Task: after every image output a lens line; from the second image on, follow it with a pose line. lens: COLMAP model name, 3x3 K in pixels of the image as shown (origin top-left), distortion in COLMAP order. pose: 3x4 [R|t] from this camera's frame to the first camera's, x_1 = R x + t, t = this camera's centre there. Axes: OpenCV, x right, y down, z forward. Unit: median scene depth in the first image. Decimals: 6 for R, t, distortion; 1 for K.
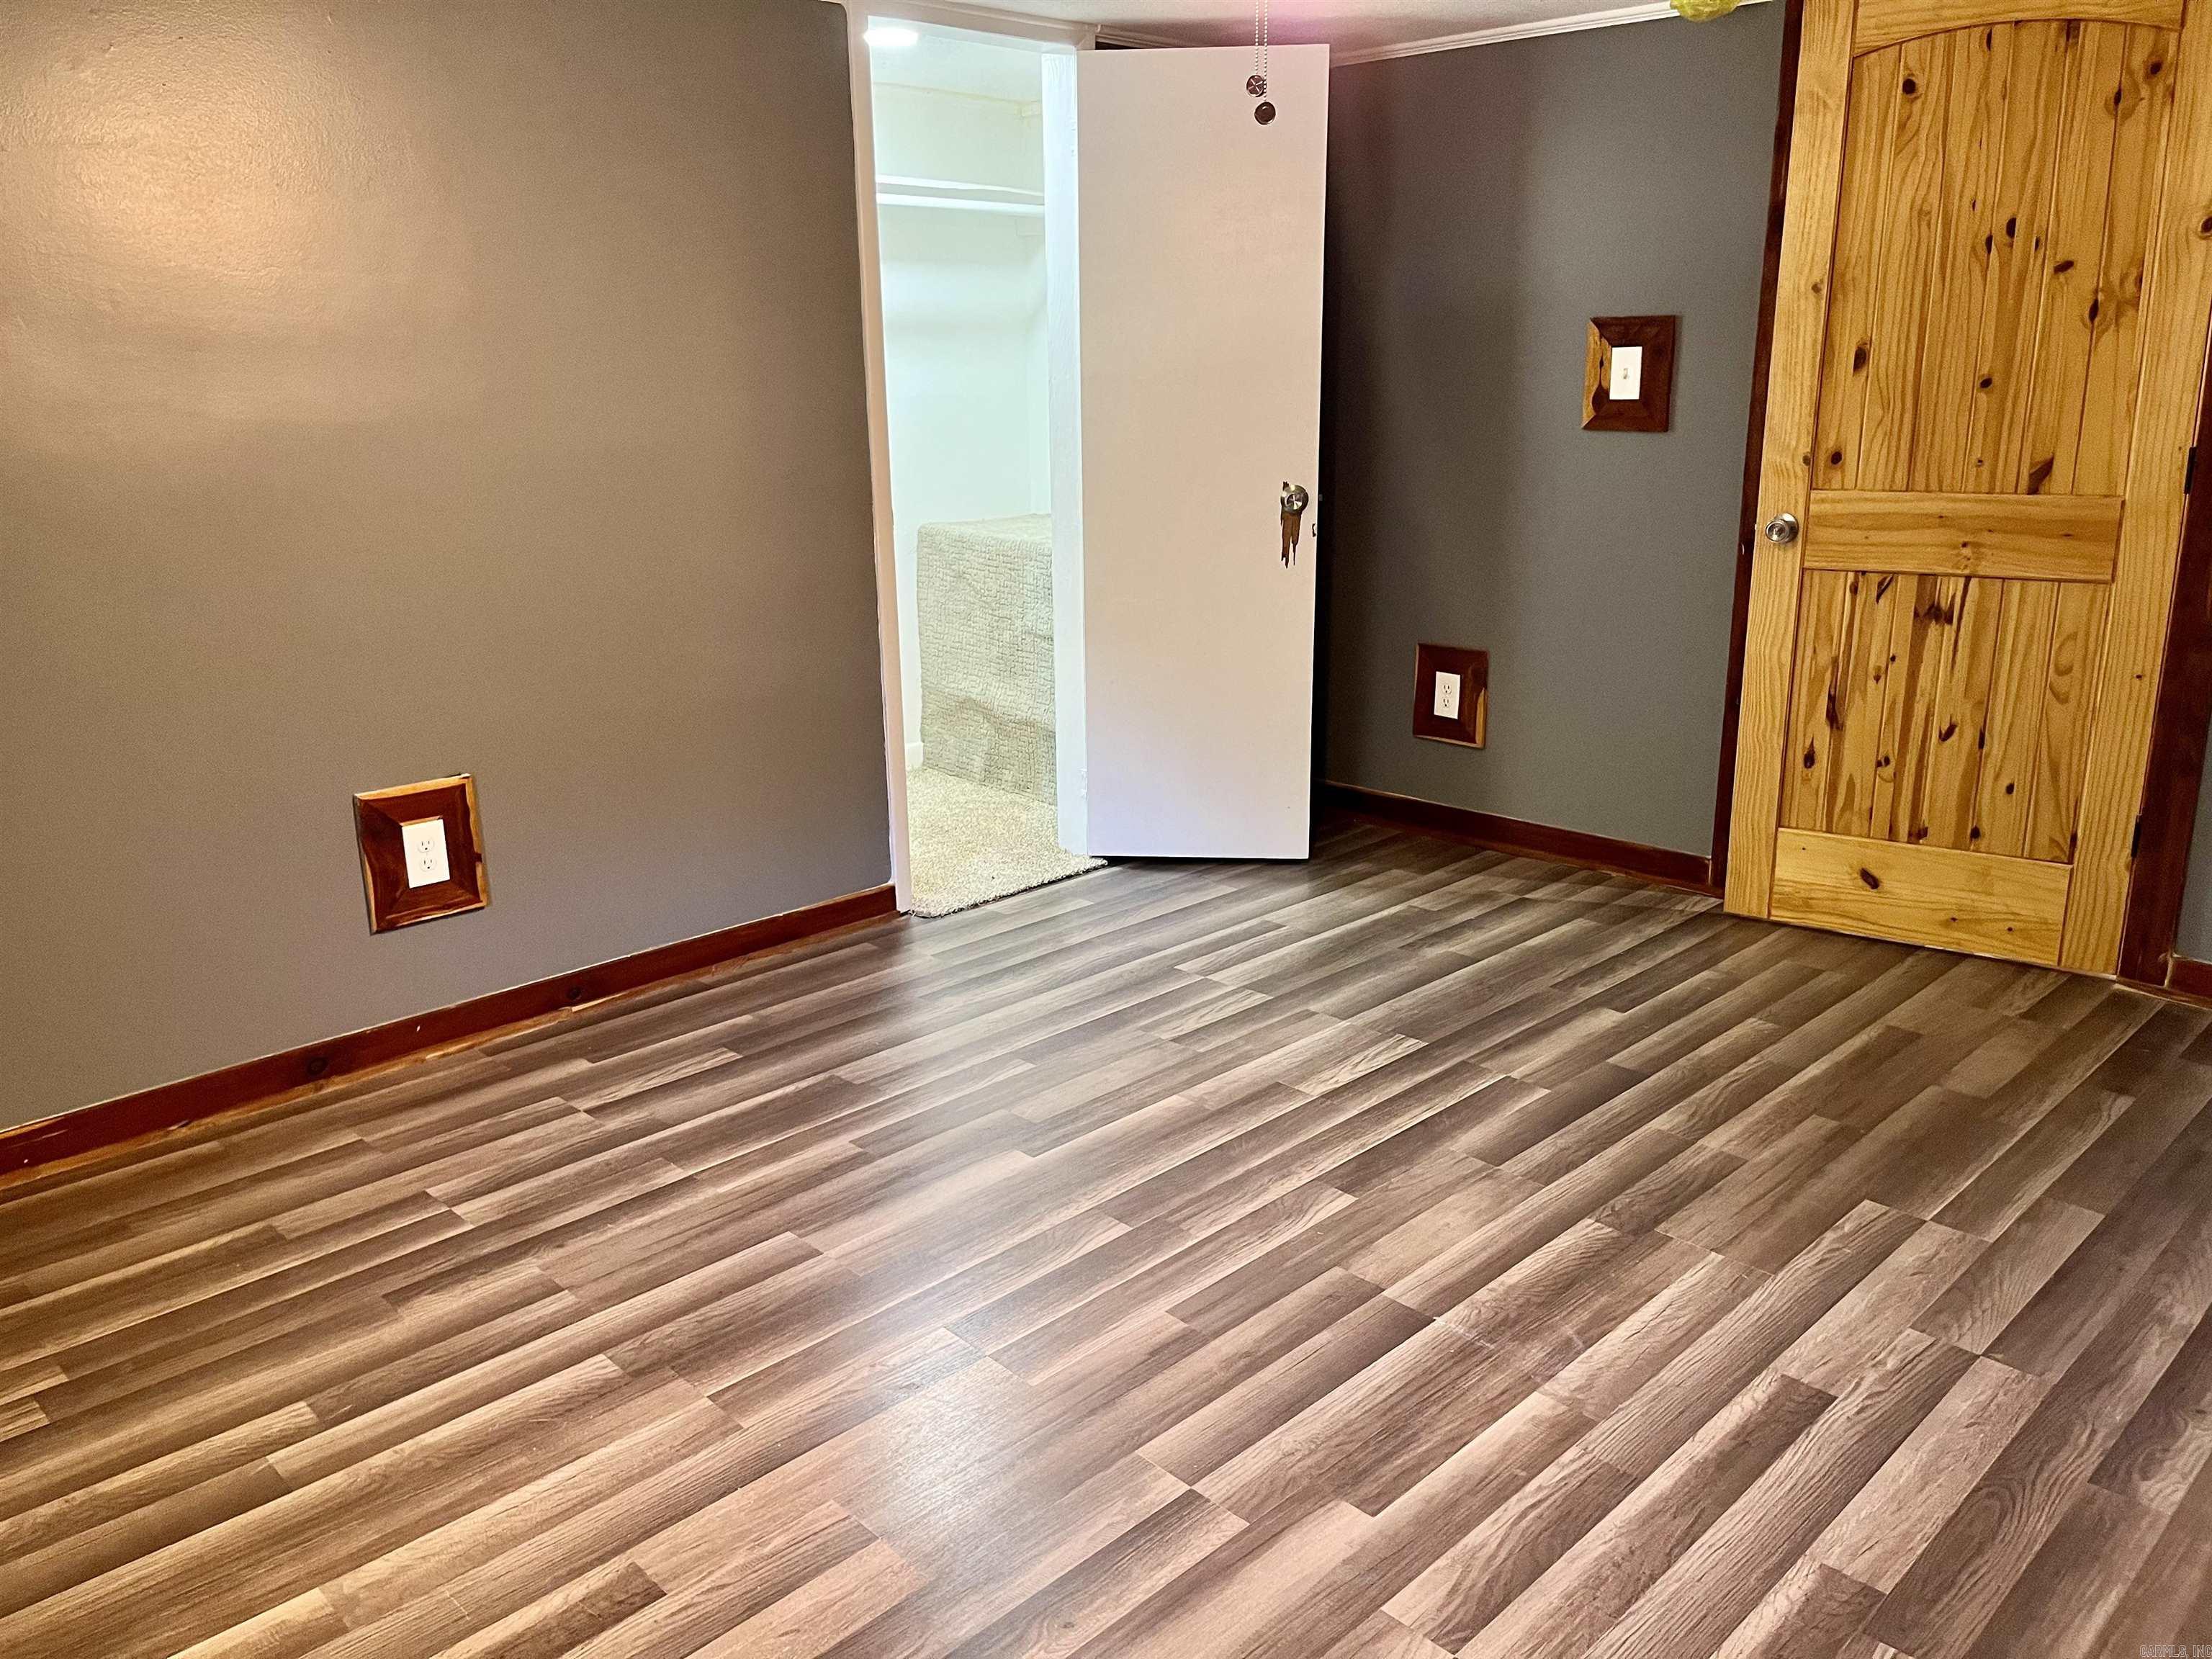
lens RADIAL K [[1678.9, 0, 1116.7], [0, 1678.9, 834.1], [0, 0, 1]] dist [0.078964, -0.107161]
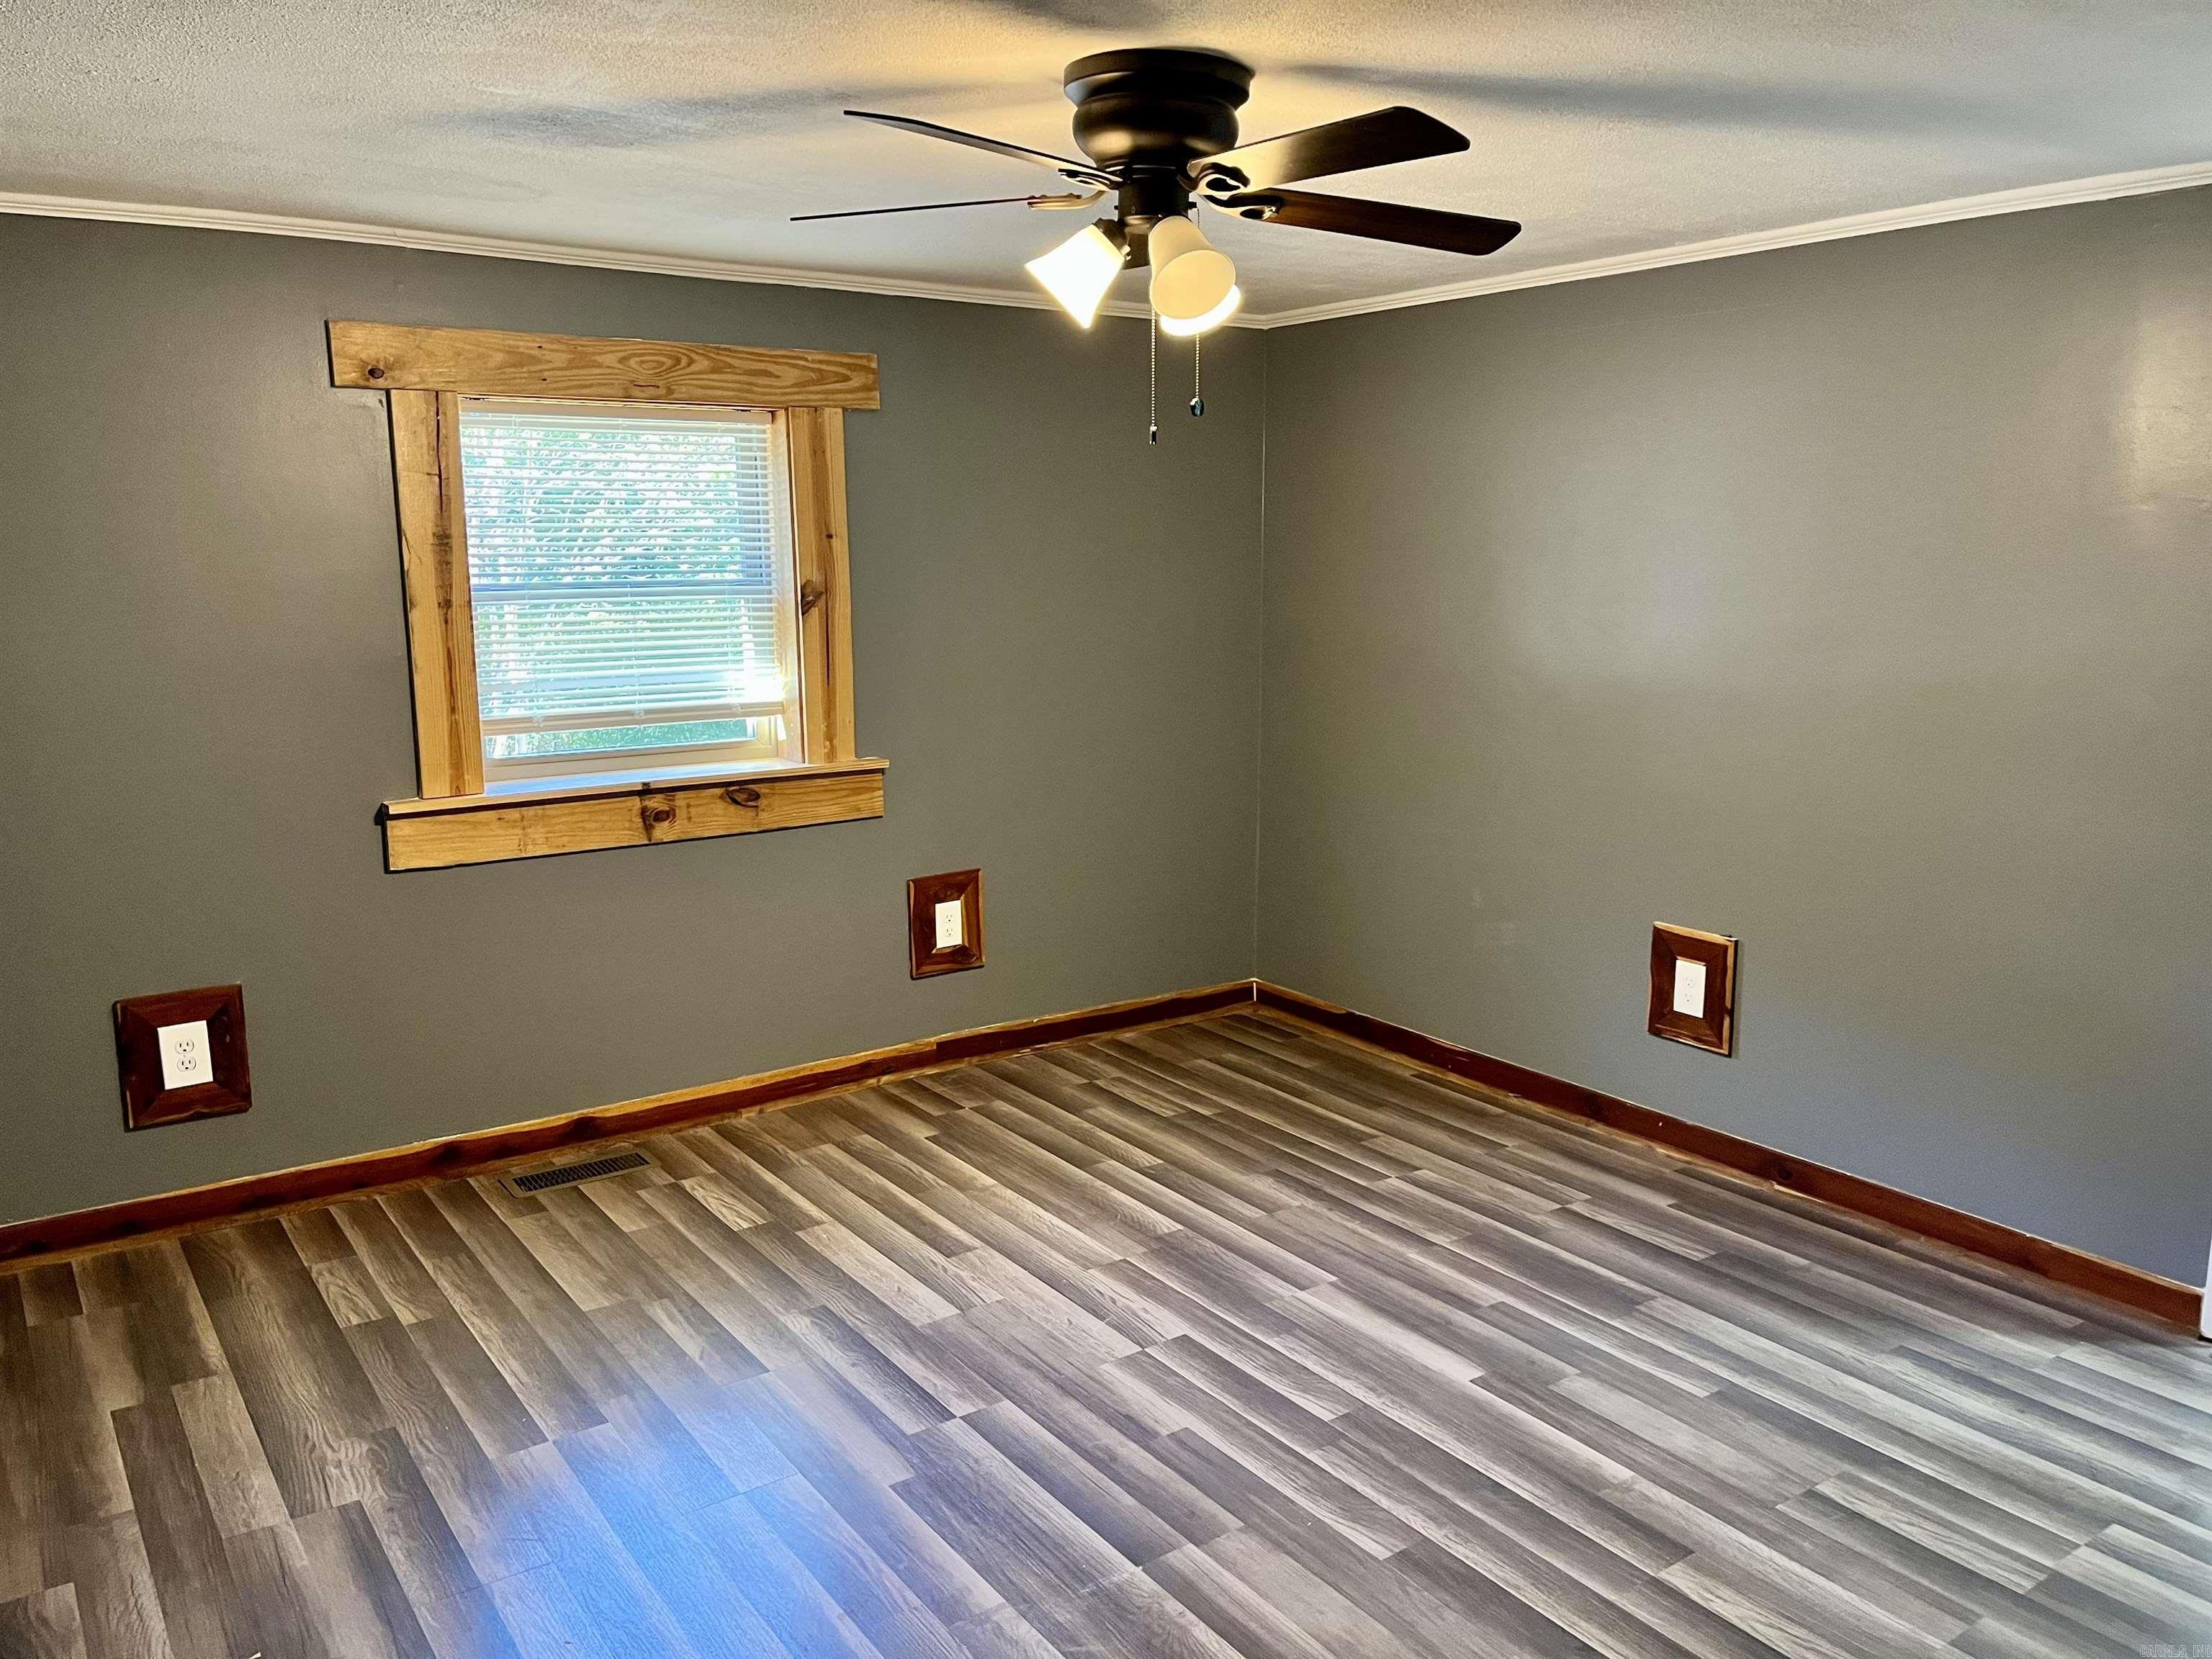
lens RADIAL K [[1678.9, 0, 1116.7], [0, 1678.9, 834.1], [0, 0, 1]] dist [0.078964, -0.107161]
pose [[-0.158463, 0.189198, -0.969068, 0.862007], [-0.269373, 0.935953, 0.226781, -0.274273], [0.949909, 0.296978, -0.097349, 0.761208]]
